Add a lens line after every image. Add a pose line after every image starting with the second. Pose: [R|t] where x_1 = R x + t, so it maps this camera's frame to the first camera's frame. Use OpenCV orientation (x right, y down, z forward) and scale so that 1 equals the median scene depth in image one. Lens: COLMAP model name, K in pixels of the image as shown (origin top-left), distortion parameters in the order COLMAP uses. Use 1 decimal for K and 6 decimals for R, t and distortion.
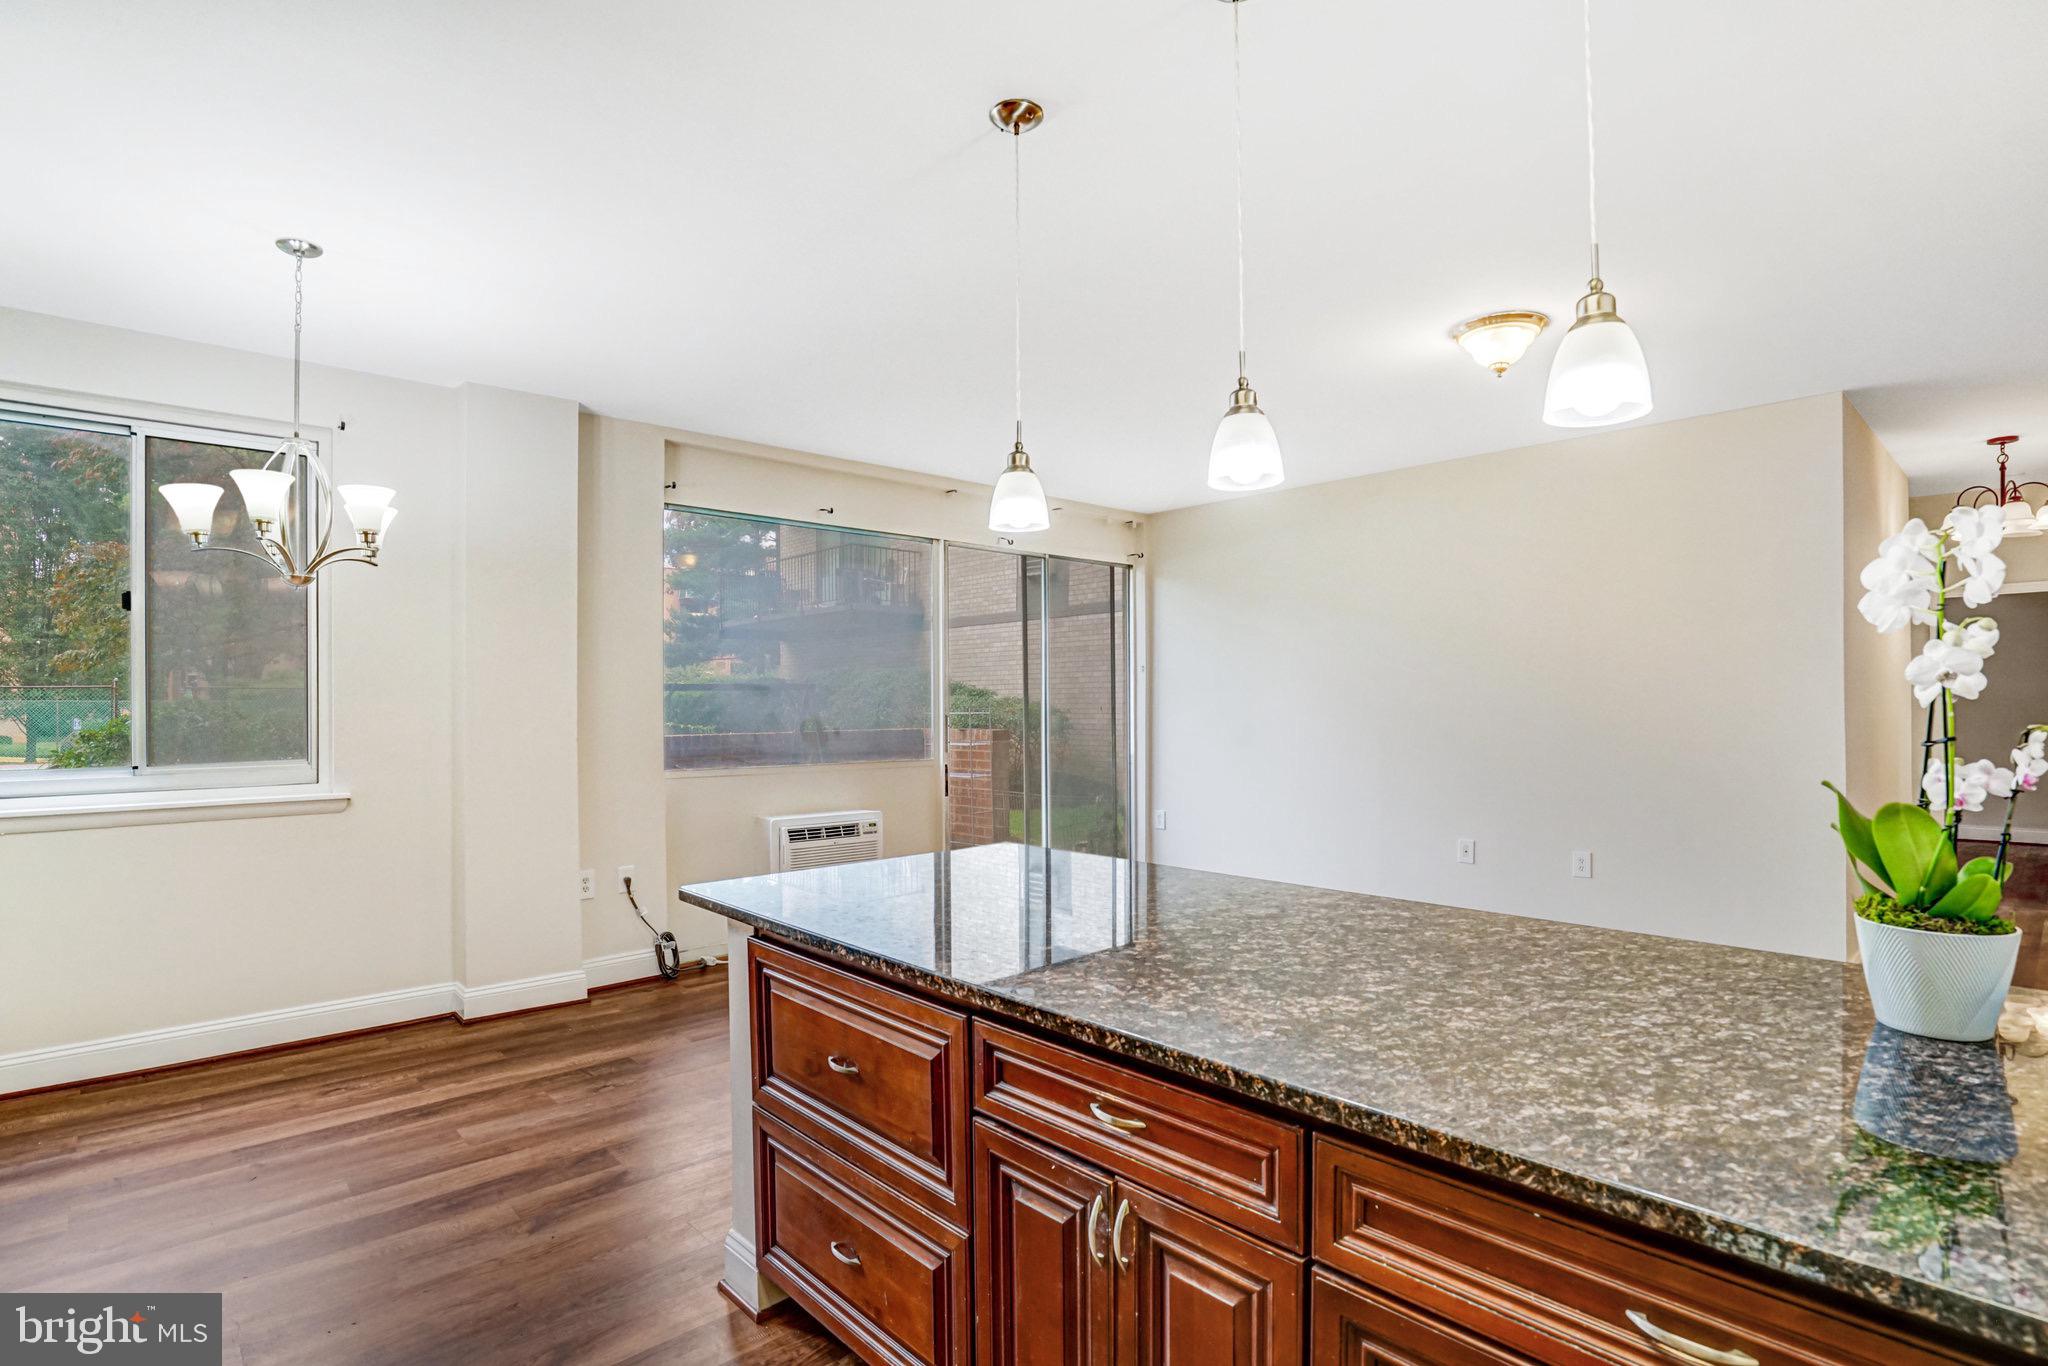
lens RADIAL K [[995.8, 0, 1009.2], [0, 995.8, 691.1], [0, 0, 1]] dist [-0.063741, 0.015827]
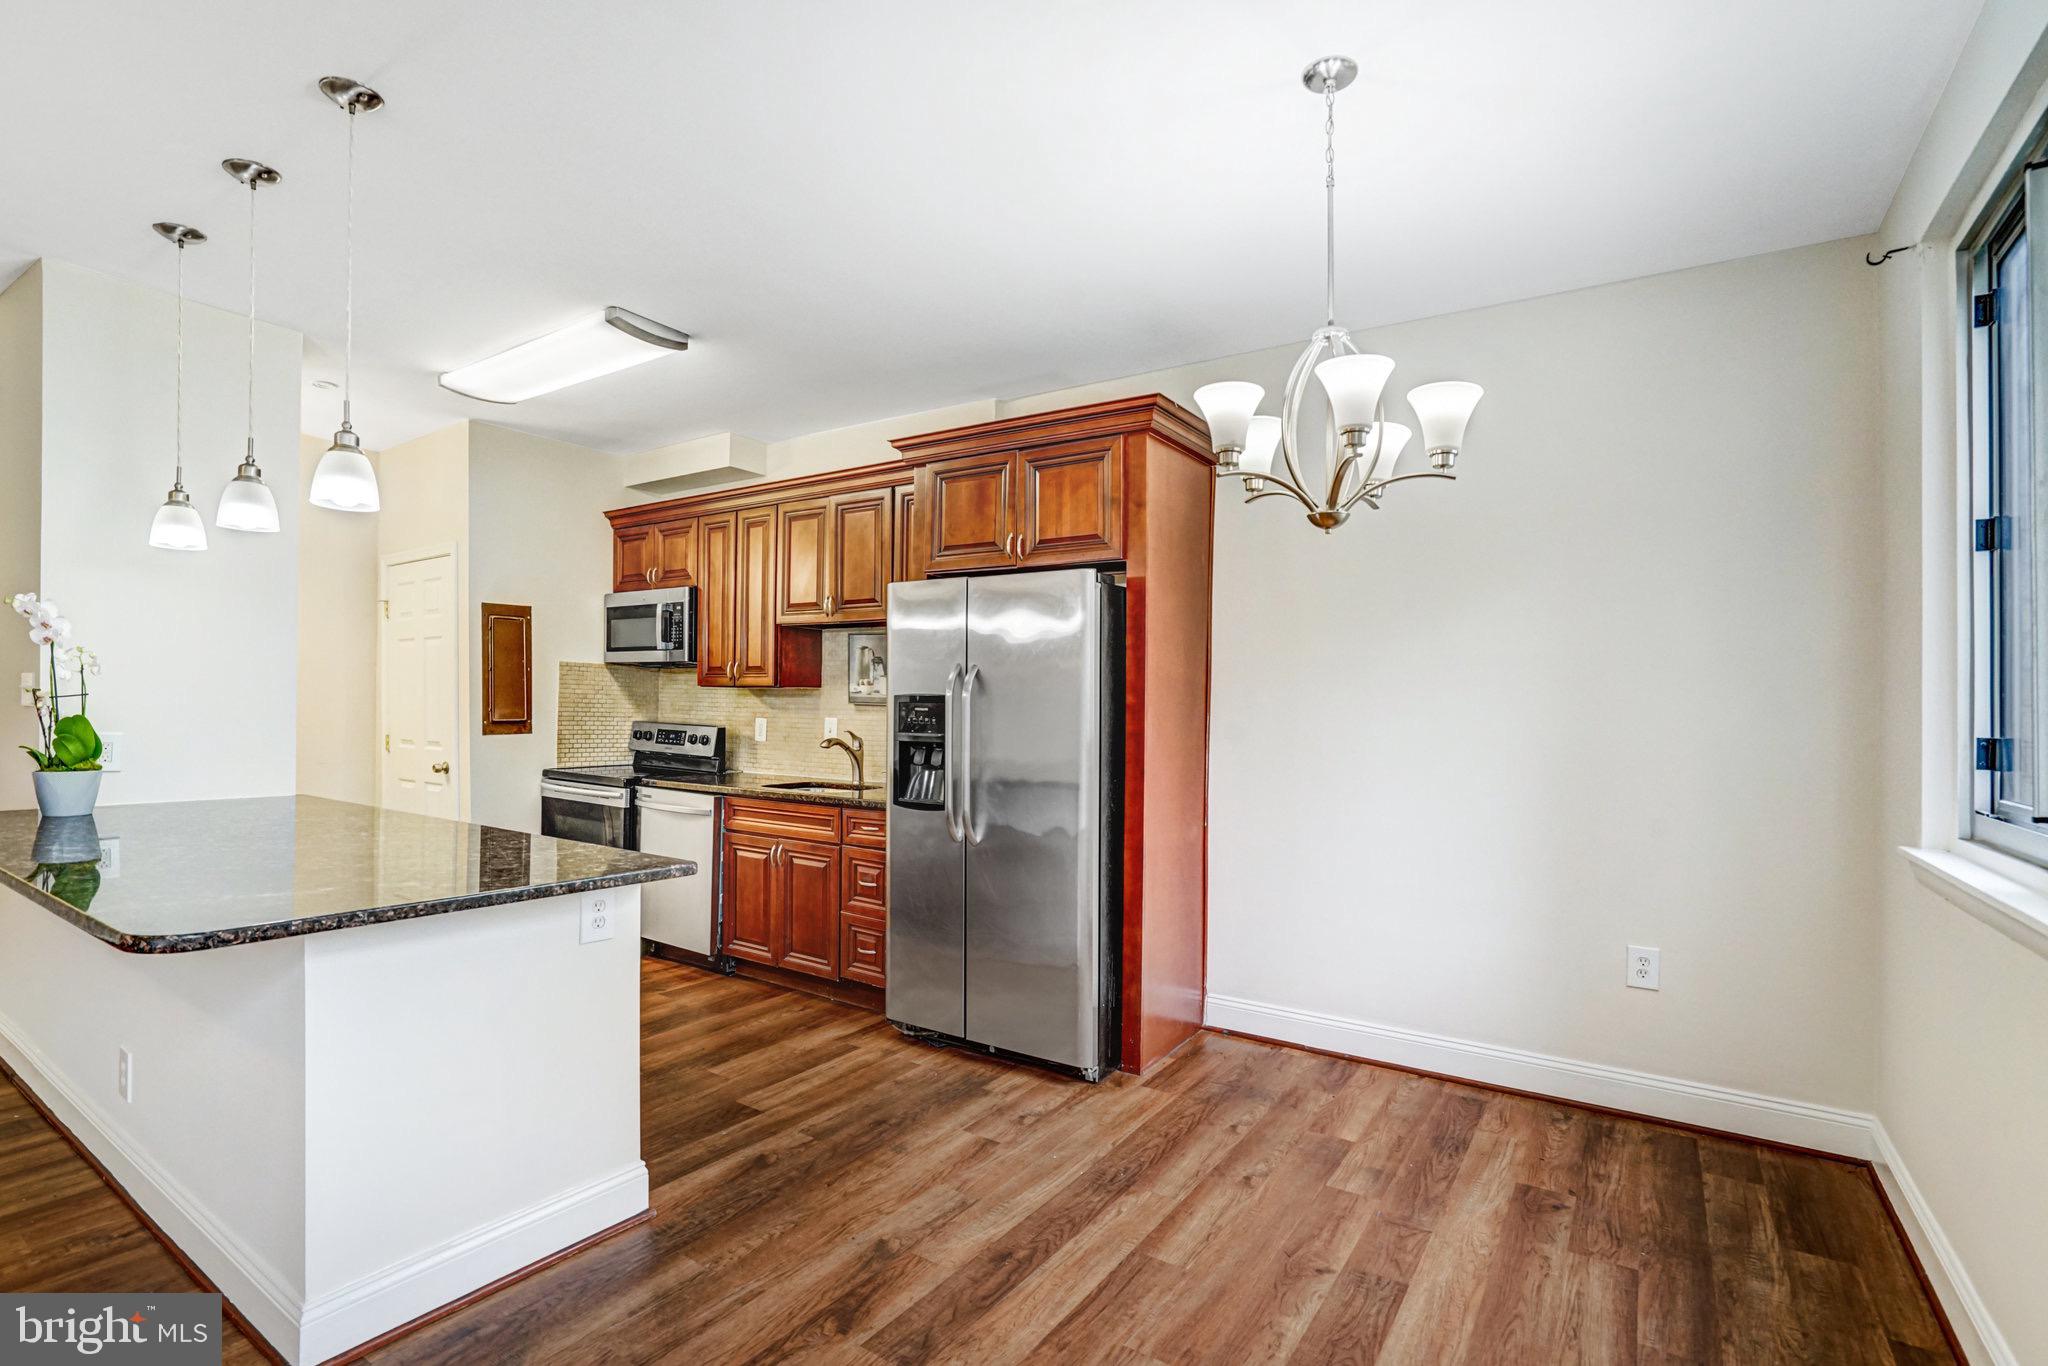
lens RADIAL K [[974.2, 0, 1002.4], [0, 974.2, 693.3], [0, 0, 1]] dist [-0.062120, 0.025914]
pose [[-0.972386, -0.013203, -0.233003, -0.188740], [-0.007966, 0.999694, -0.023403, 0.019721], [0.233241, -0.020900, -0.972194, 0.978801]]
